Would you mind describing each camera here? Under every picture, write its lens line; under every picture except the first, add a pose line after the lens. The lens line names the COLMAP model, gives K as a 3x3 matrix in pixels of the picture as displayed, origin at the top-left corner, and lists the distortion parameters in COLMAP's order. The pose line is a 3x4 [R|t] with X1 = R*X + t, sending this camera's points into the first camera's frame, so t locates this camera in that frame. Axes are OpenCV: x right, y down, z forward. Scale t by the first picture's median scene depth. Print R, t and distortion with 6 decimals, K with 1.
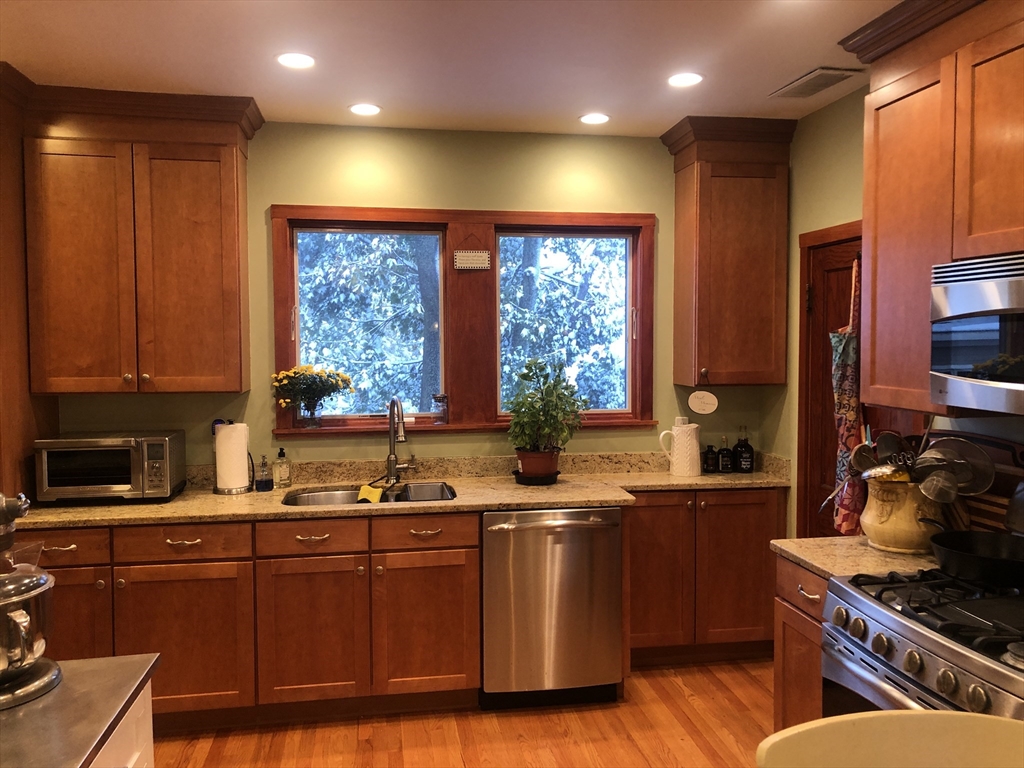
lens RADIAL K [[834.0, 0, 512.0], [0, 834.0, 384.0], [0, 0, 1]] dist [0.049704, -0.043960]
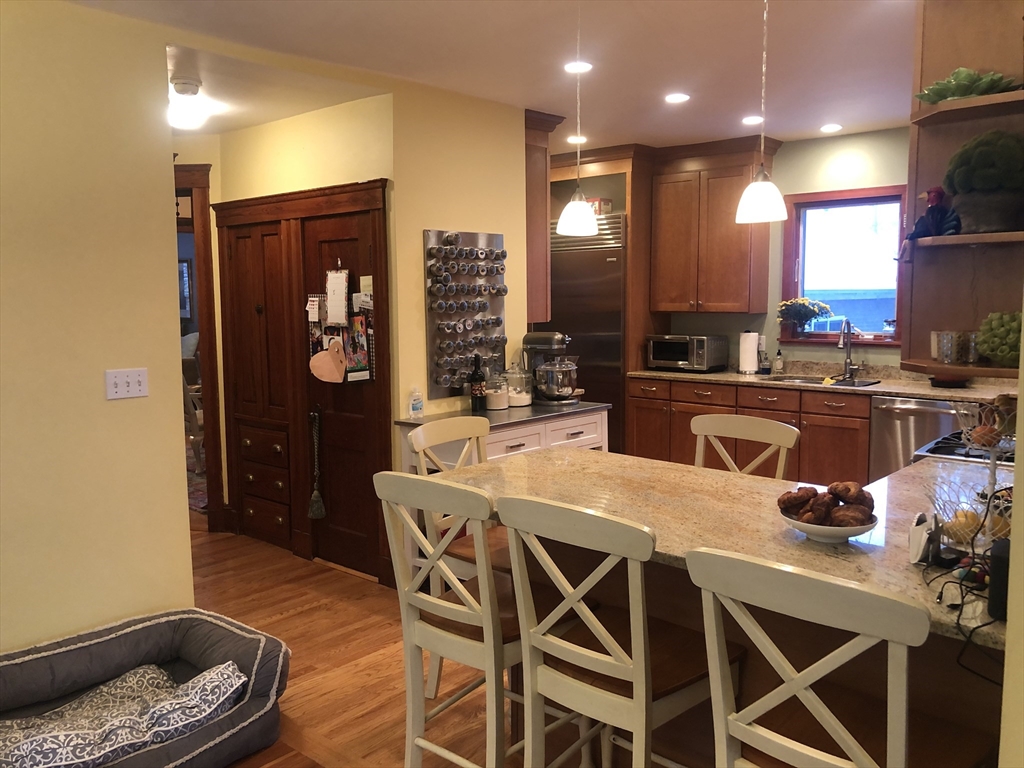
lens RADIAL K [[834.0, 0, 512.0], [0, 834.0, 384.0], [0, 0, 1]] dist [0.049704, -0.043960]
pose [[0.622343, 0.084557, -0.778164, 0.710730], [-0.036519, 0.996202, 0.079043, 0.036988], [0.781892, -0.020774, 0.623067, -0.424338]]
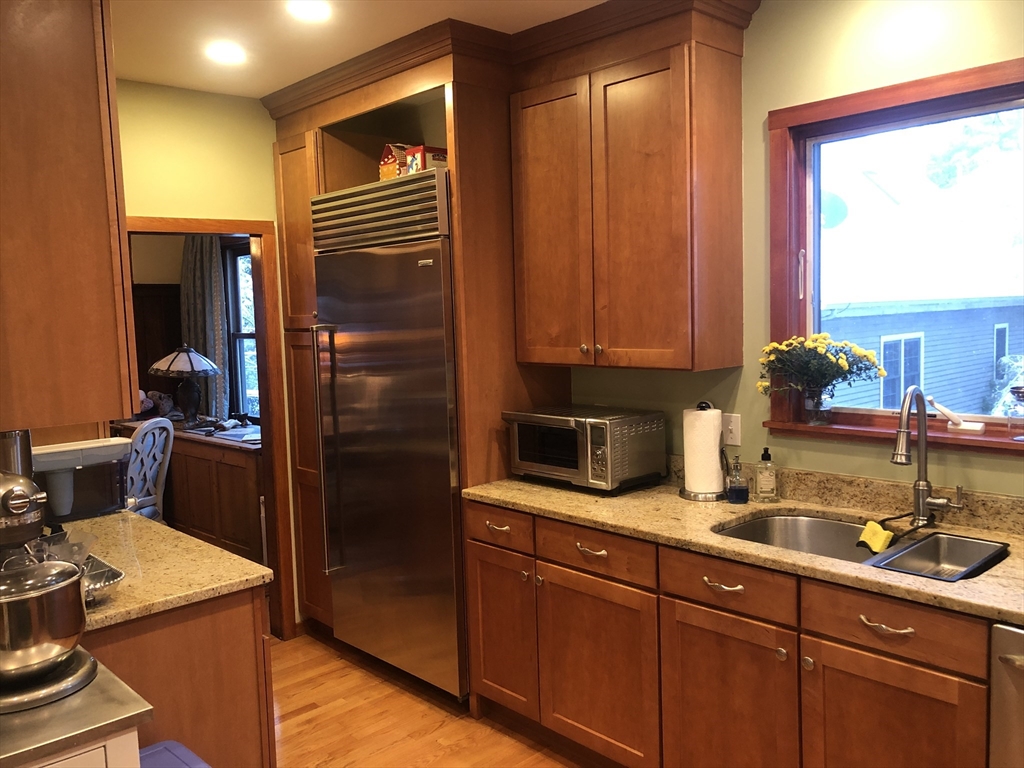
lens RADIAL K [[834.0, 0, 512.0], [0, 834.0, 384.0], [0, 0, 1]] dist [0.049704, -0.043960]
pose [[0.558682, 0.057525, -0.827384, 0.219728], [-0.015963, 0.998153, 0.058619, -0.020185], [0.829228, -0.019542, 0.558569, 0.445688]]
